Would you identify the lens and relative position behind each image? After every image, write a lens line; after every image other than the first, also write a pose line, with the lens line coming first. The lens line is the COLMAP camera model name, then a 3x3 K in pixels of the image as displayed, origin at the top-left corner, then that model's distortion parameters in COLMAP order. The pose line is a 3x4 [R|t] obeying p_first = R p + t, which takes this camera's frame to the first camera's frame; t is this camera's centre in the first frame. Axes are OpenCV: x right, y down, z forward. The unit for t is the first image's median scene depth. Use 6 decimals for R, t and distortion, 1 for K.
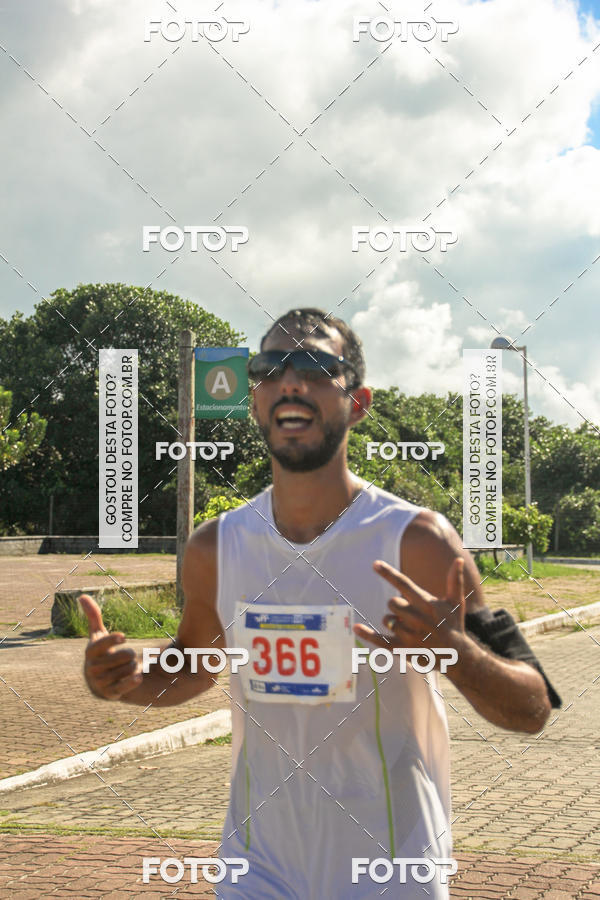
lens RADIAL K [[2316.3, 0, 302.4], [0, 2316.3, 447.0], [0, 0, 1]] dist [0.632492, 4.630129]
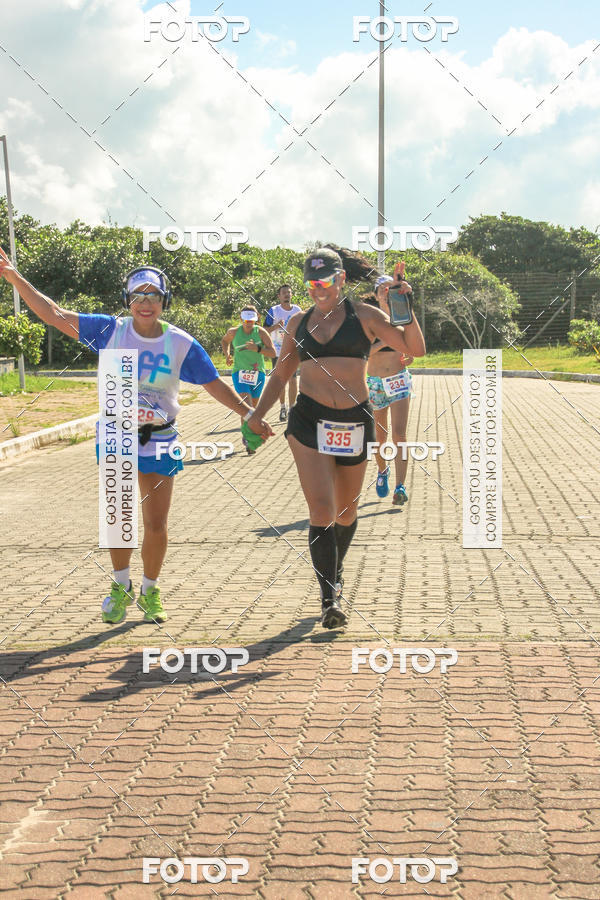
lens RADIAL K [[2182.0, 0, 313.7], [0, 2182.0, 462.5], [0, 0, 1]] dist [0.512728, 0.315182]
pose [[0.974176, -0.044383, 0.221387, 0.015268], [0.022073, 0.994514, 0.102246, -0.003106], [-0.224710, -0.094719, 0.969811, 0.124253]]
